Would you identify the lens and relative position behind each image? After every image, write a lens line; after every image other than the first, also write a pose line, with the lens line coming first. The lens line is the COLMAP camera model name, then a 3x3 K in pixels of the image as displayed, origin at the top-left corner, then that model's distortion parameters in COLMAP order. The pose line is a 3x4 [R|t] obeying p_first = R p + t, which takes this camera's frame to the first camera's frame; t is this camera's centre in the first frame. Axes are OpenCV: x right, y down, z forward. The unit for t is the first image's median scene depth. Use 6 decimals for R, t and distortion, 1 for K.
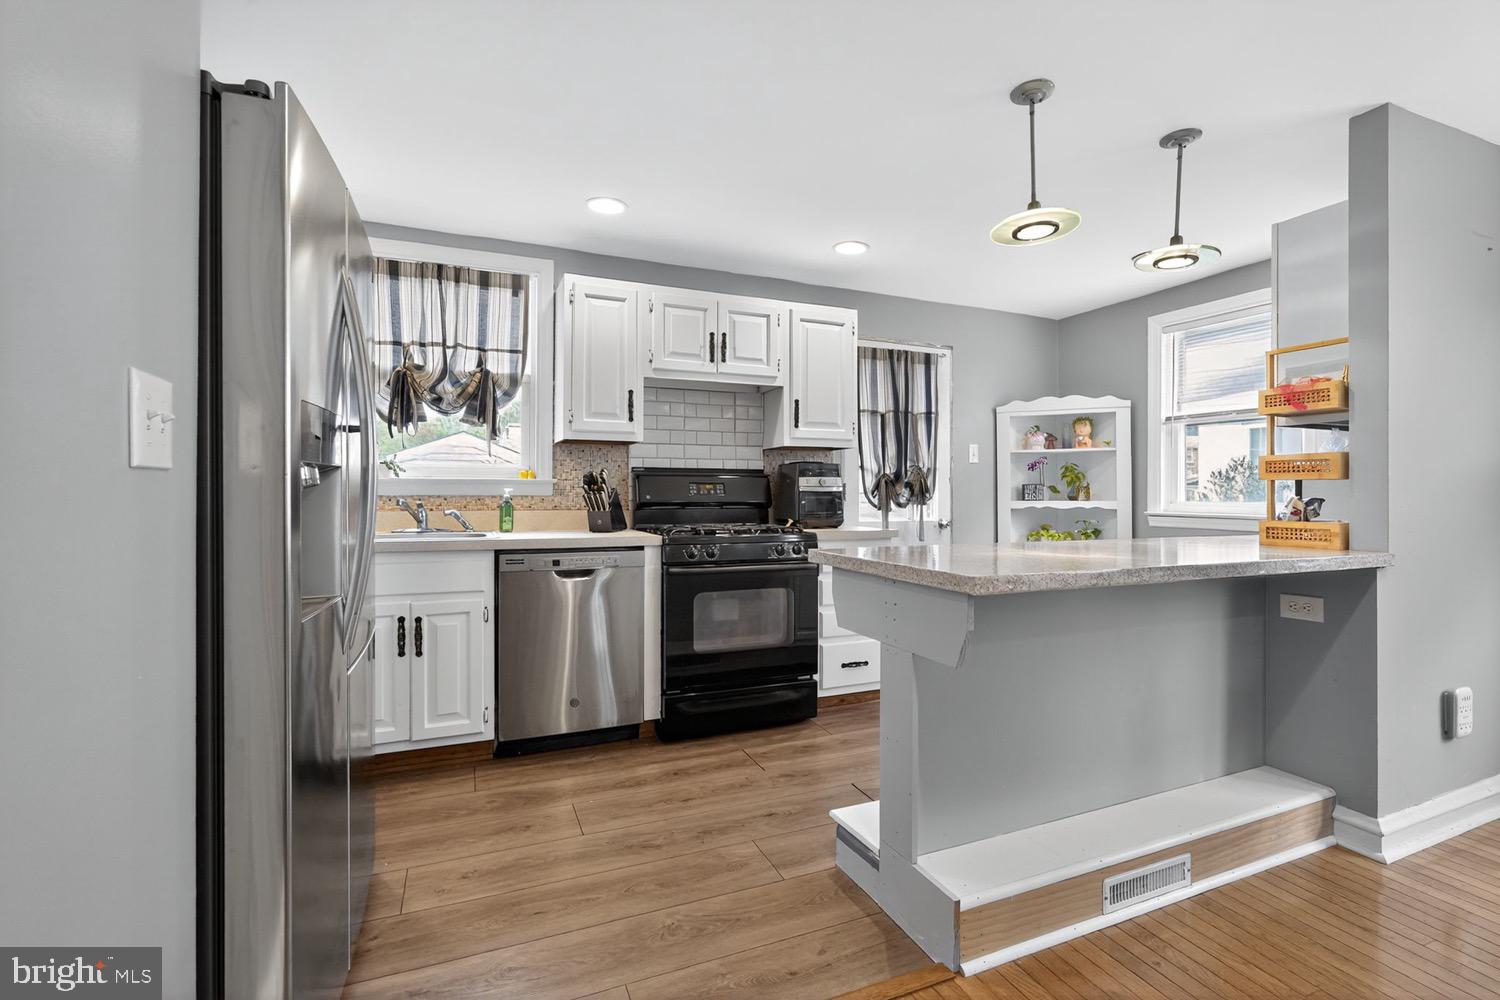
lens RADIAL K [[665.2, 0, 745.3], [0, 665.2, 494.8], [0, 0, 1]] dist [-0.021013, 0.010116]
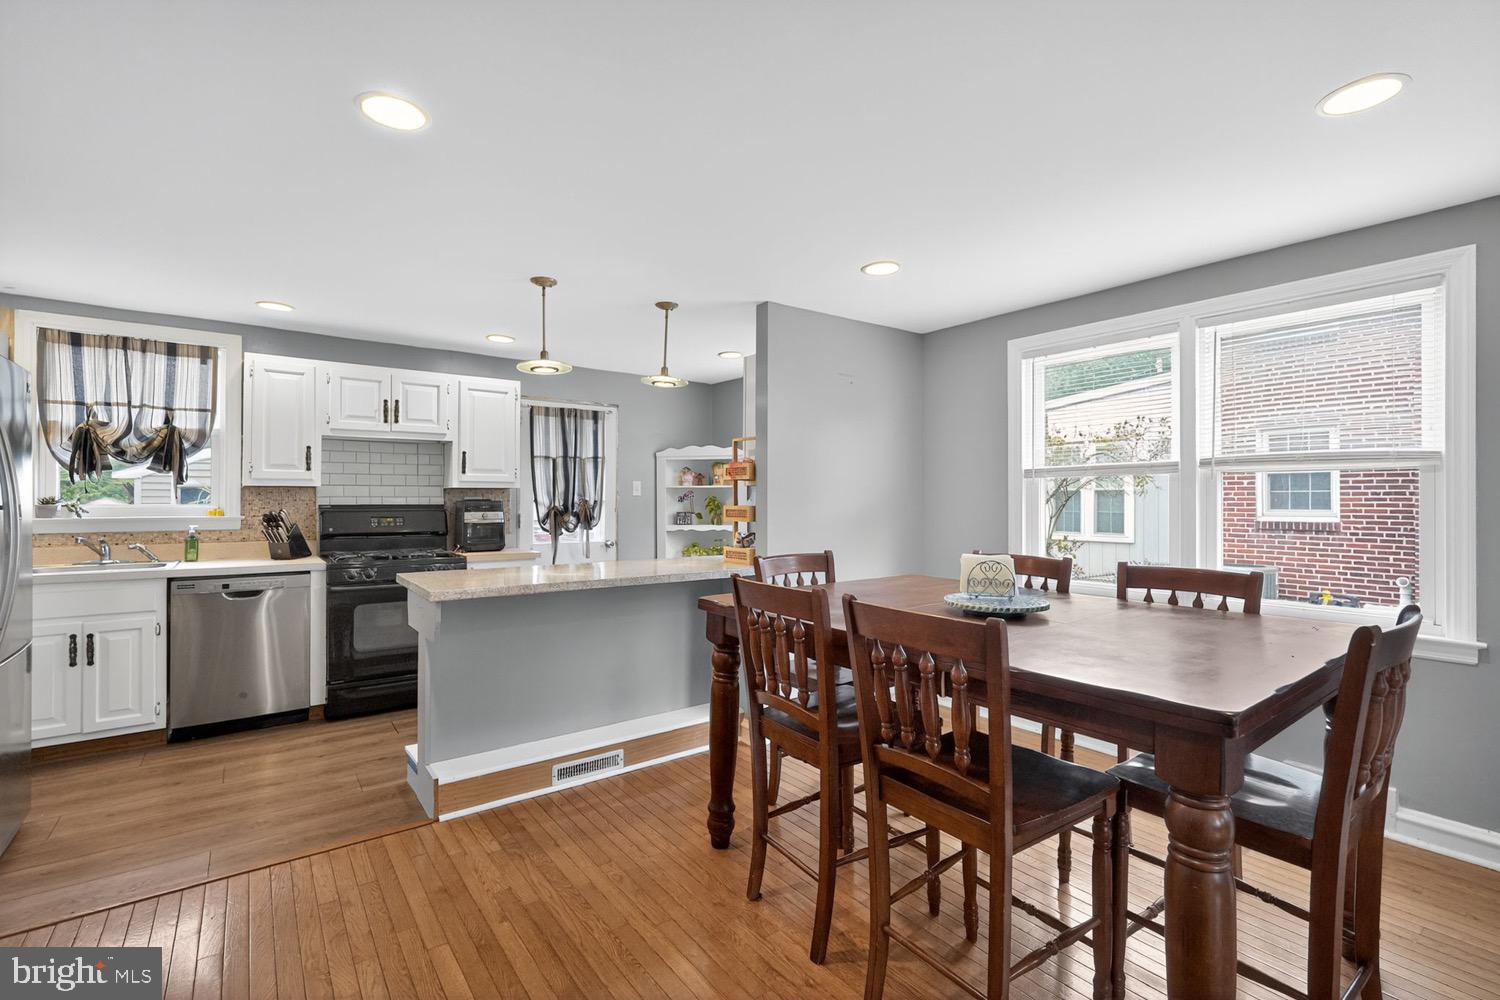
lens RADIAL K [[663.4, 0, 750.0], [0, 663.4, 500.0], [0, 0, 1]] dist [-0.020762, 0.009800]
pose [[0.968417, -0.001285, 0.249331, 0.329510], [0.001640, 0.999998, -0.001216, -0.053062], [-0.249329, 0.001586, 0.968418, -0.417927]]
